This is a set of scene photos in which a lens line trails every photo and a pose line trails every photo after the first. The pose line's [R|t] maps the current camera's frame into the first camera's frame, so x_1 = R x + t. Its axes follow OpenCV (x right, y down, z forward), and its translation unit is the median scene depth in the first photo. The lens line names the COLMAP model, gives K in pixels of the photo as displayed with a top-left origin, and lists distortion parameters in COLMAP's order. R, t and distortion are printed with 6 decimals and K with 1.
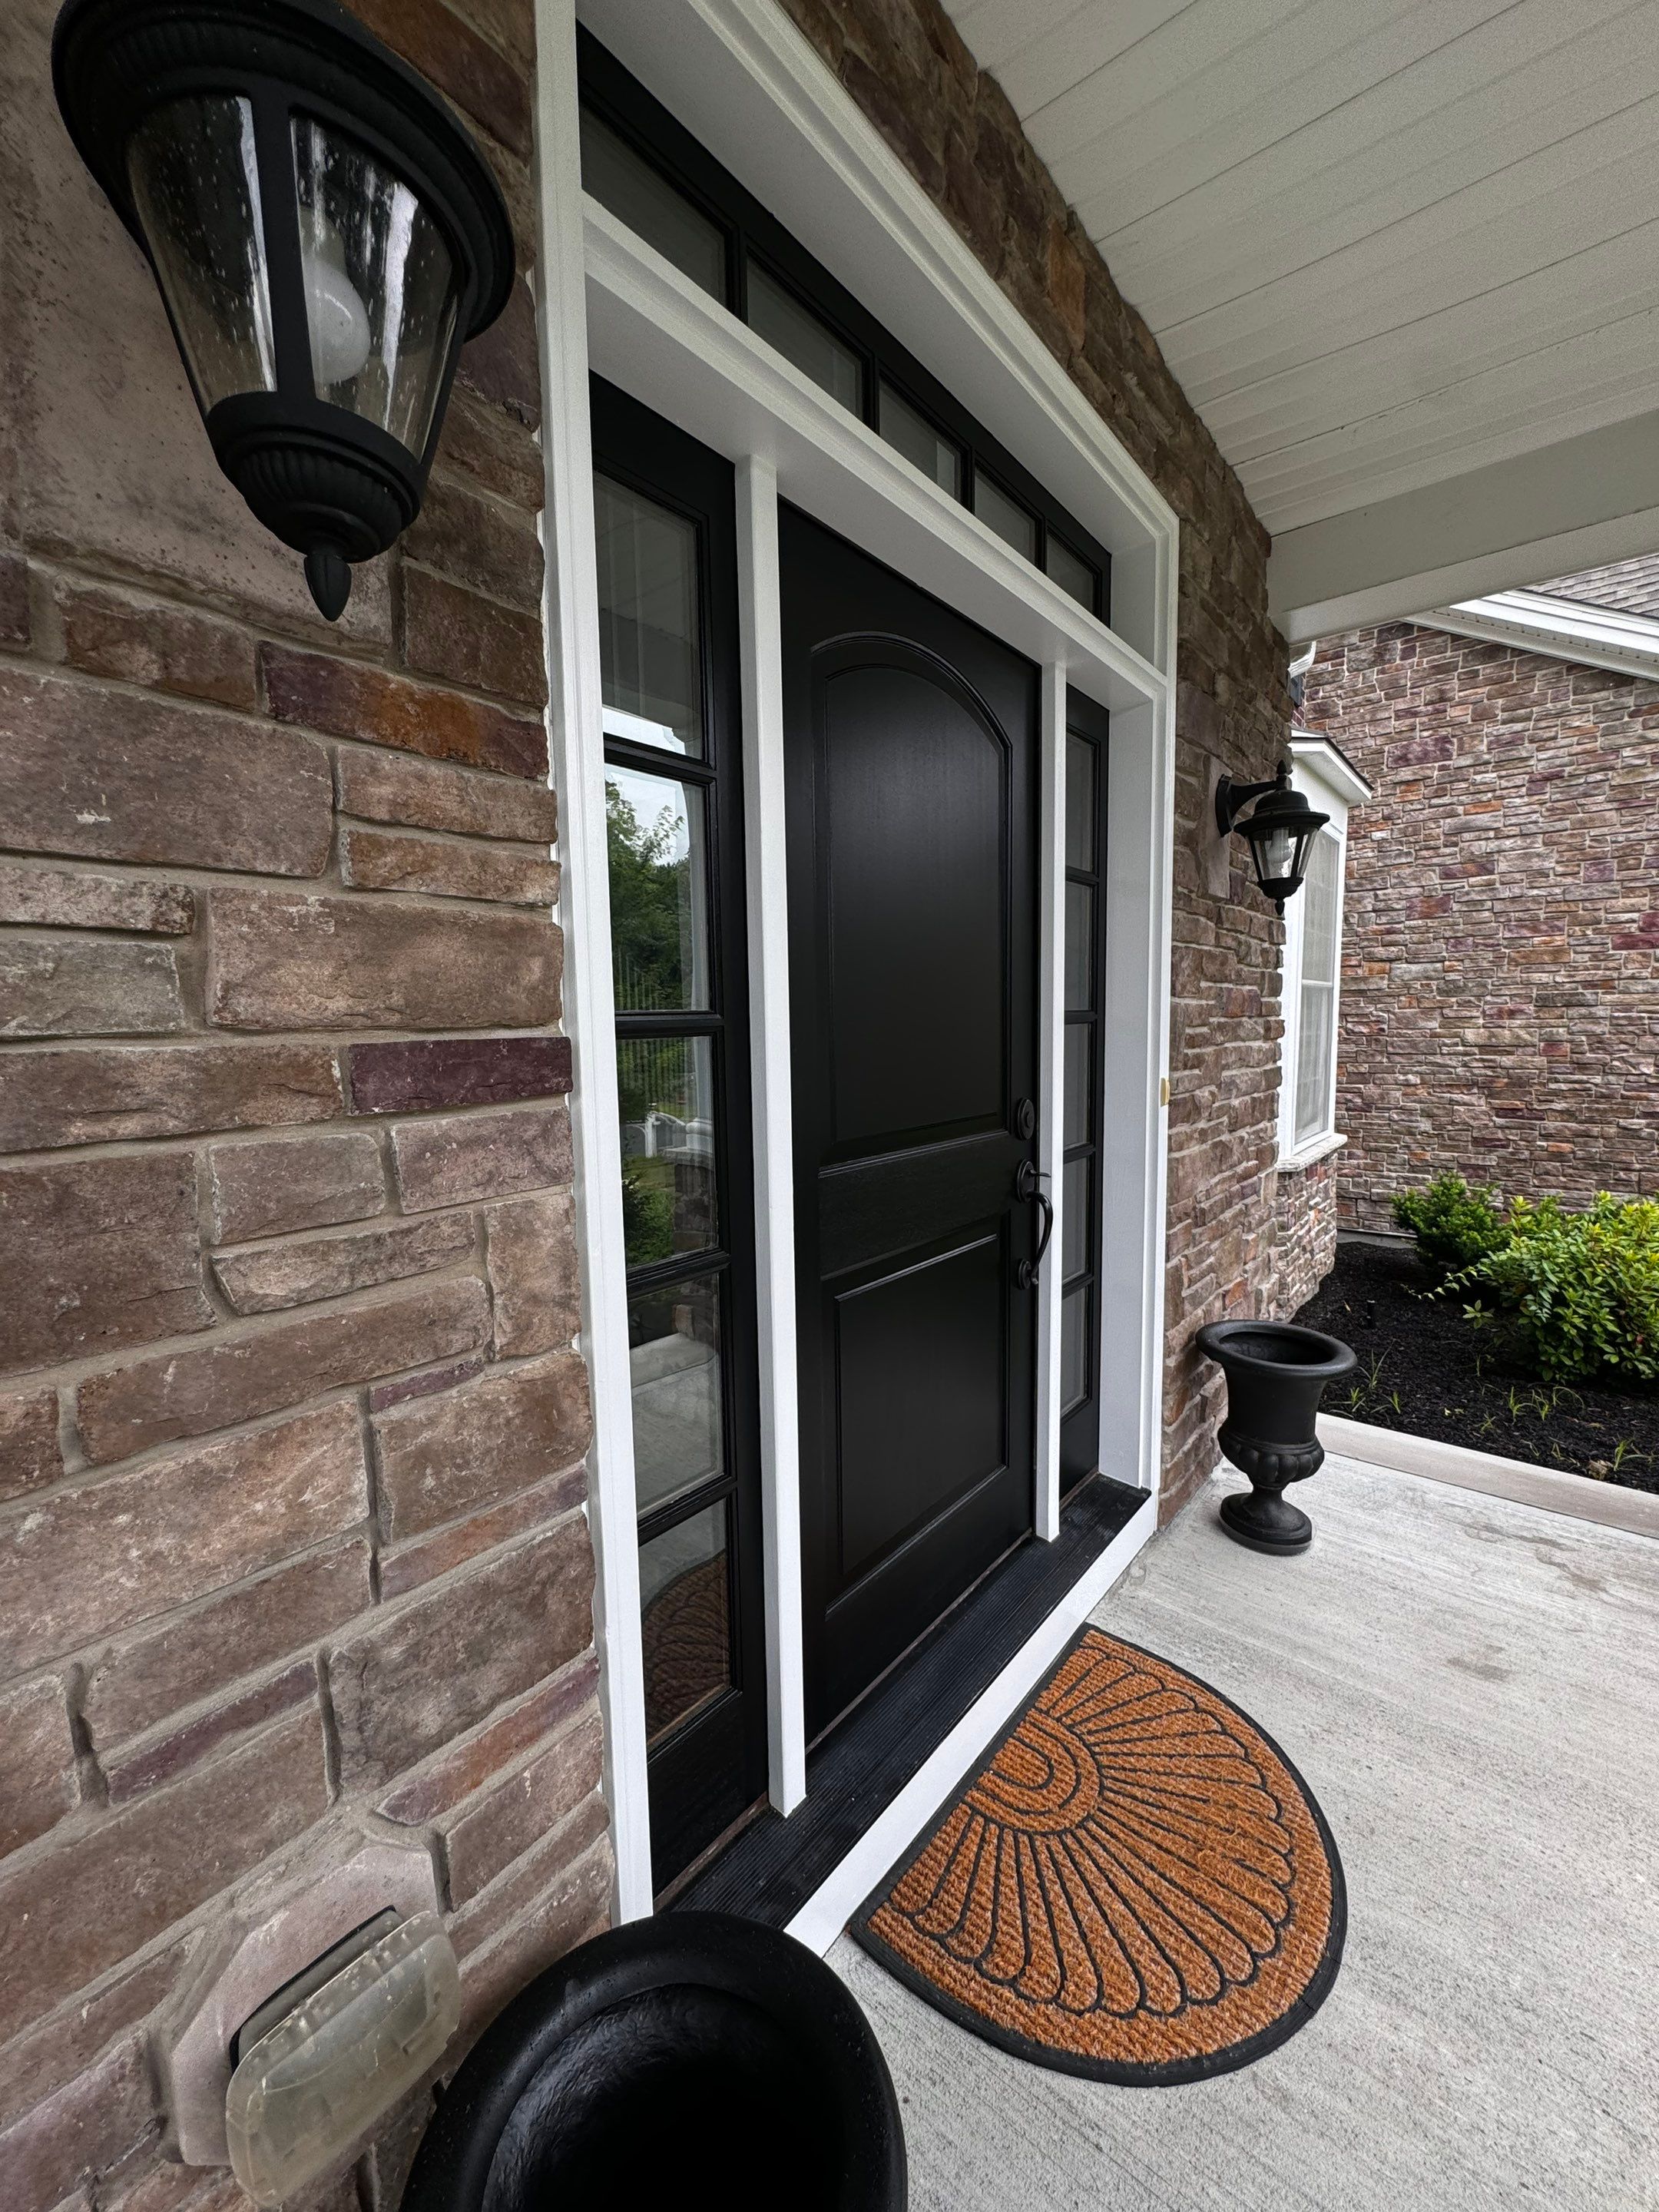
lens RADIAL K [[881.9, 0, 832.2], [0, 881.9, 1100.1], [0, 0, 1]] dist [-0.003626, 0.000736]
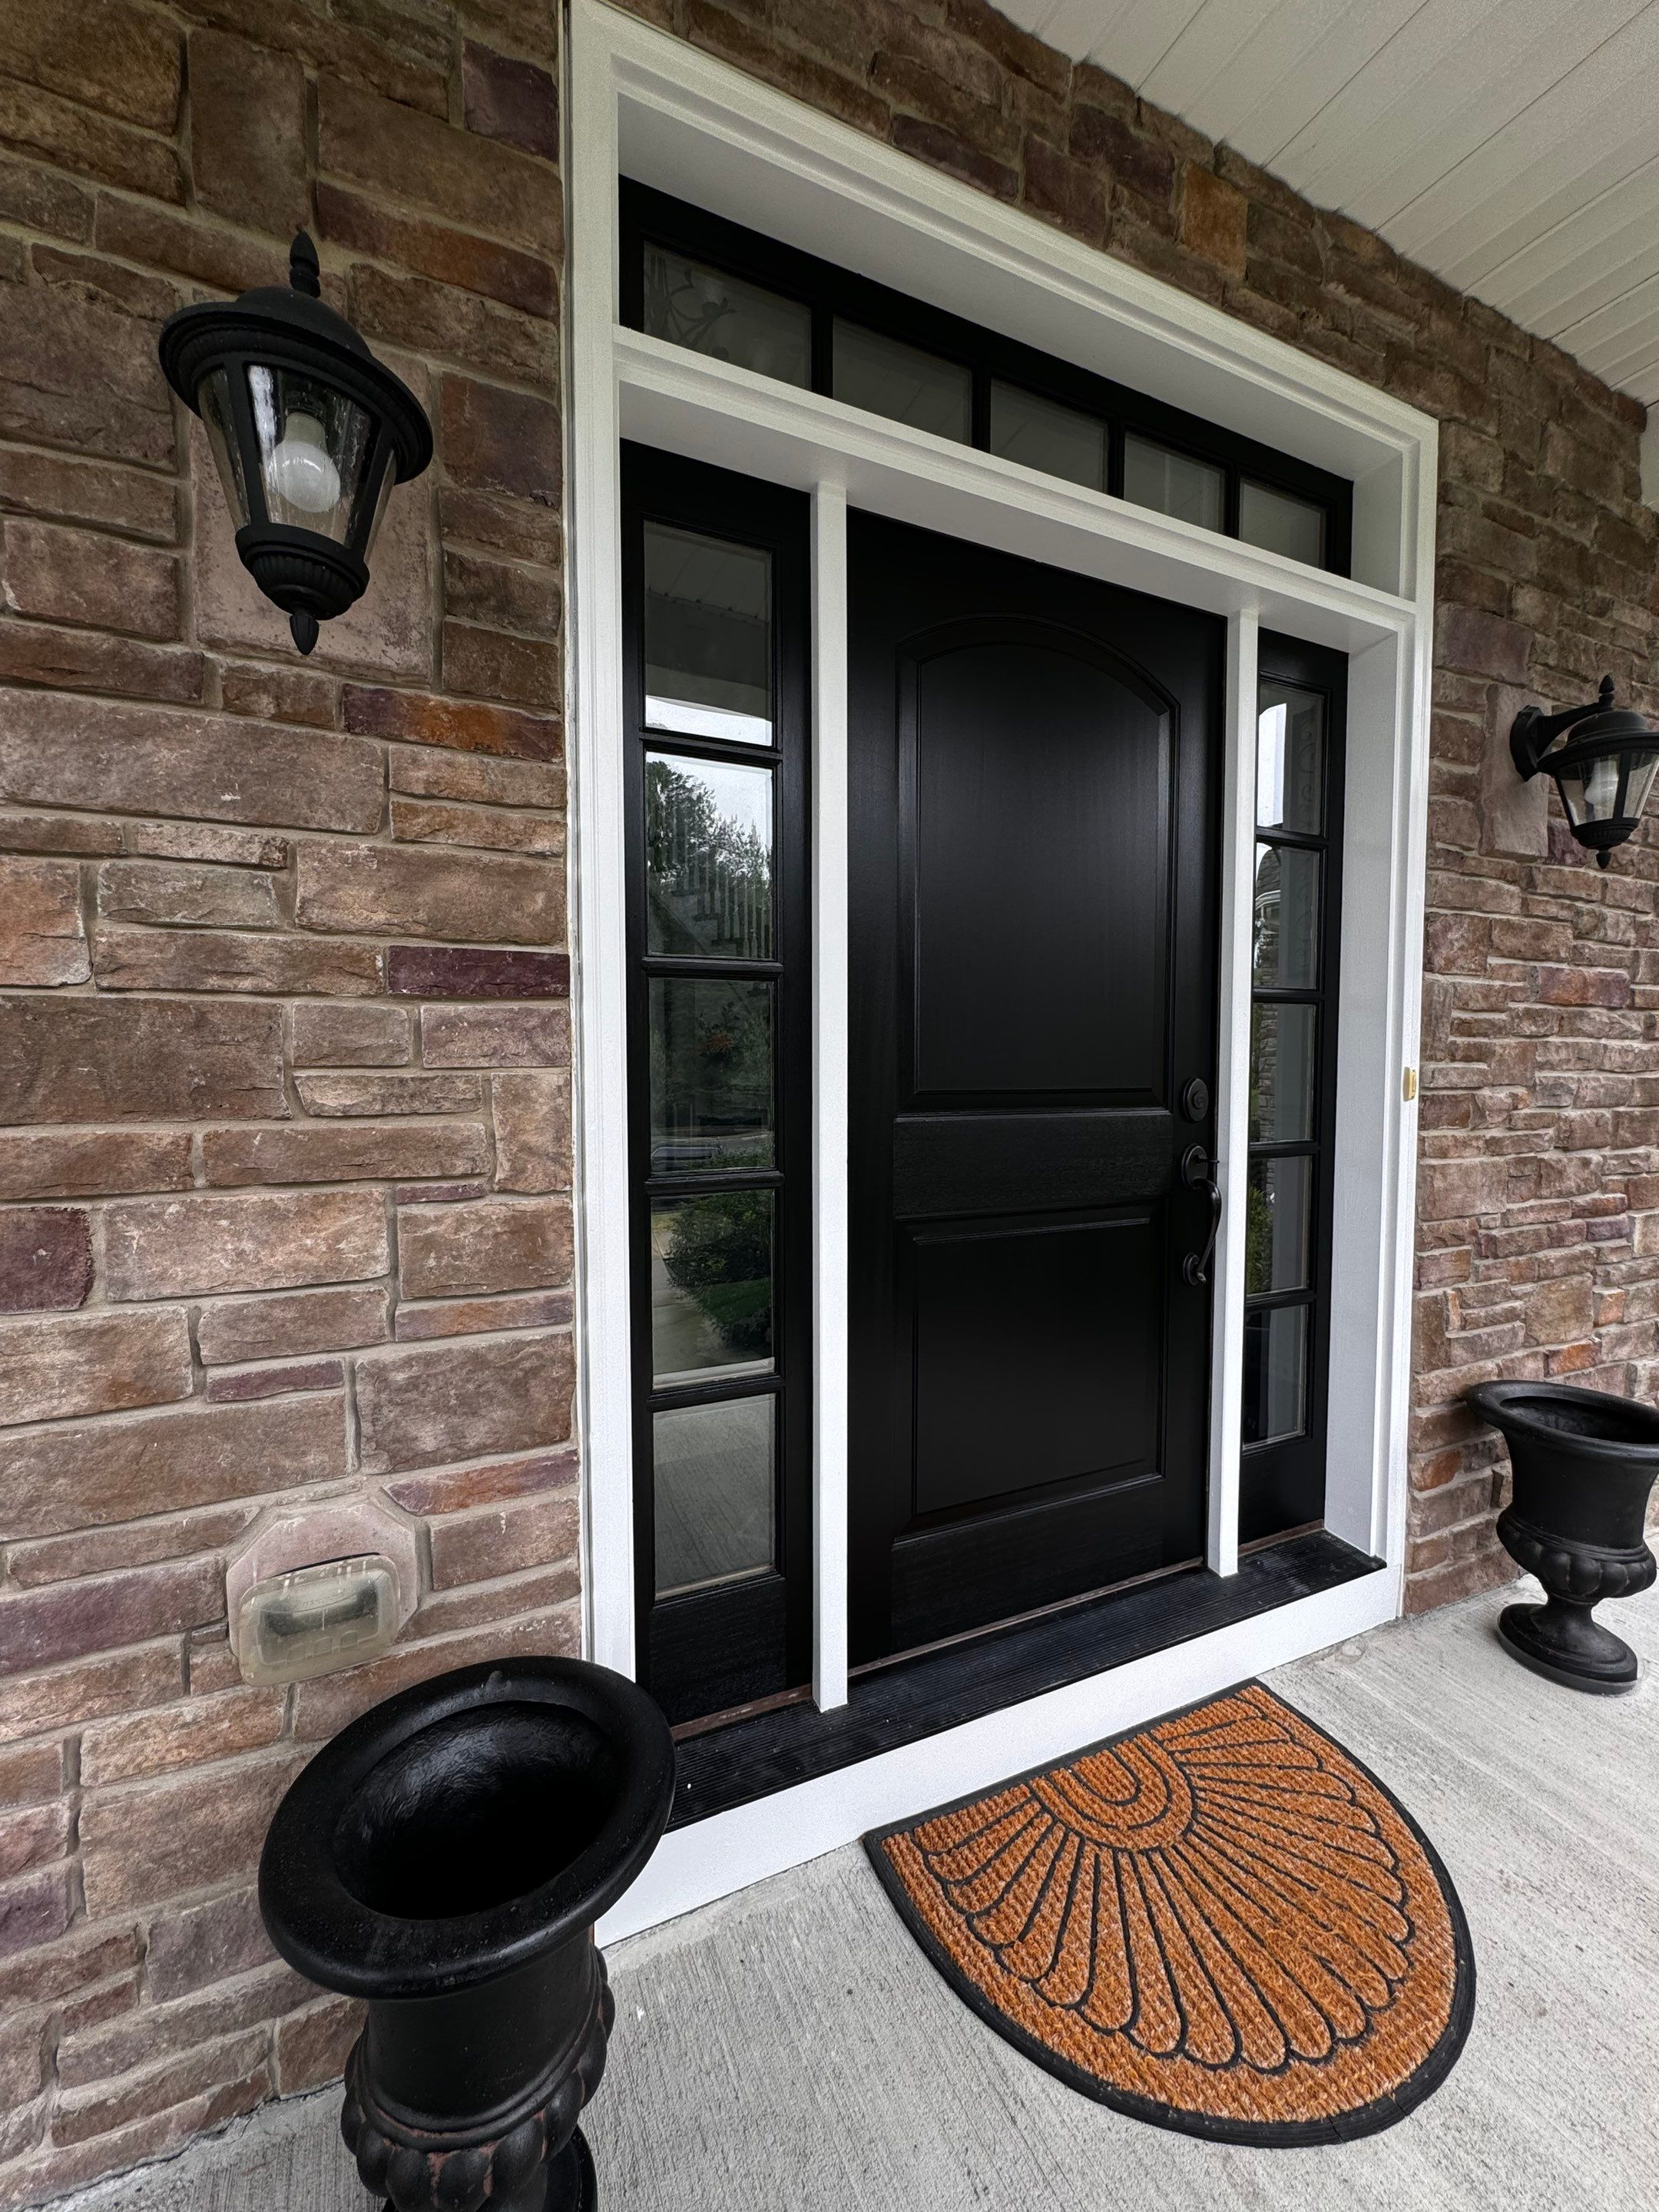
lens RADIAL K [[881.9, 0, 835.8], [0, 881.9, 1100.5], [0, 0, 1]] dist [-0.003626, 0.000736]
pose [[0.901445, 0.035699, -0.431420, 0.349574], [-0.054862, 0.997979, -0.032053, 0.091546], [0.429404, 0.052563, 0.901582, 0.000879]]
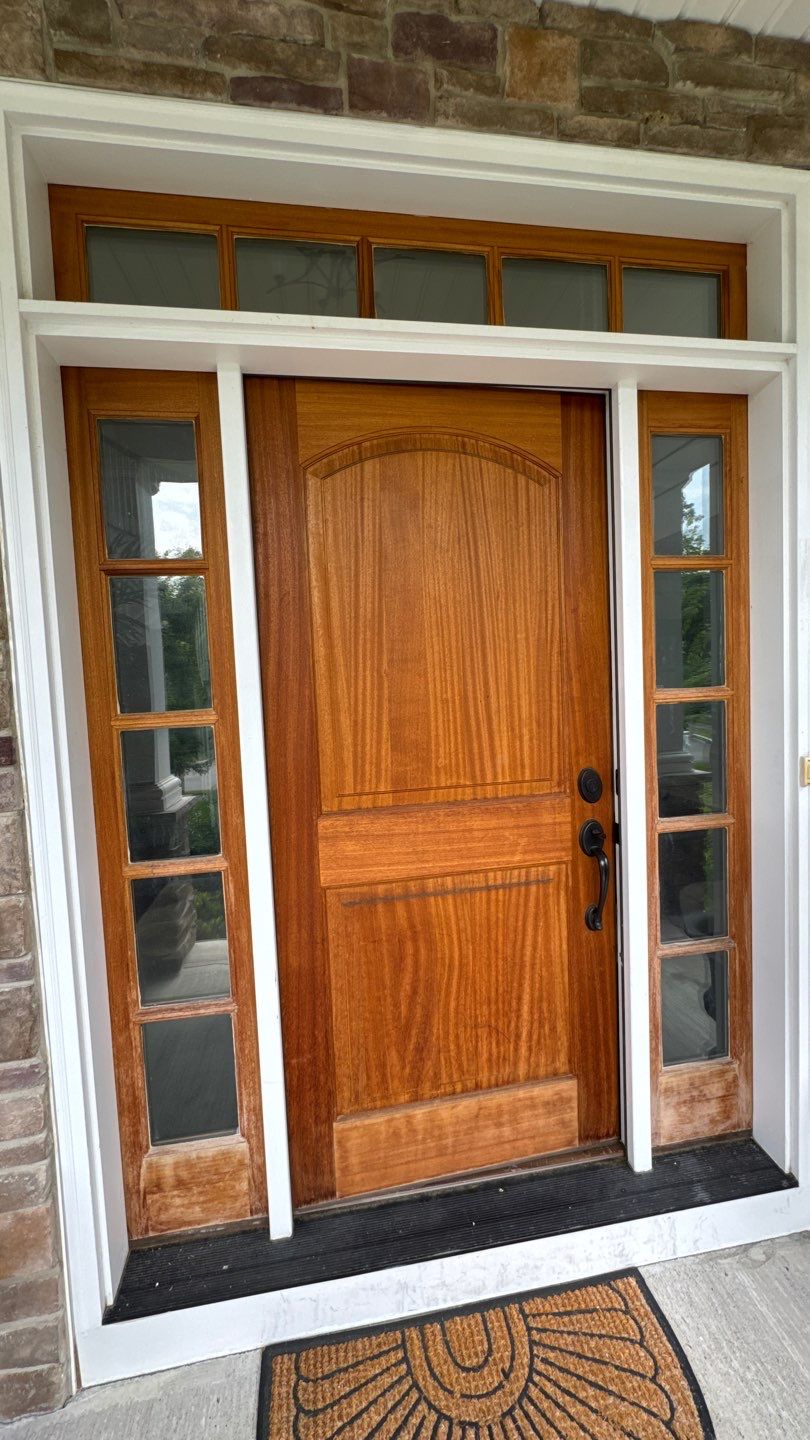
lens RADIAL K [[581.1, 0, 408.0], [0, 581.1, 716.3], [0, 0, 1]] dist [-0.002729, 0.000416]
pose [[0.750968, 0.022172, -0.659966, 0.665808], [-0.031344, 0.999506, -0.002087, -0.077780], [0.659594, 0.022253, 0.751293, 0.342502]]
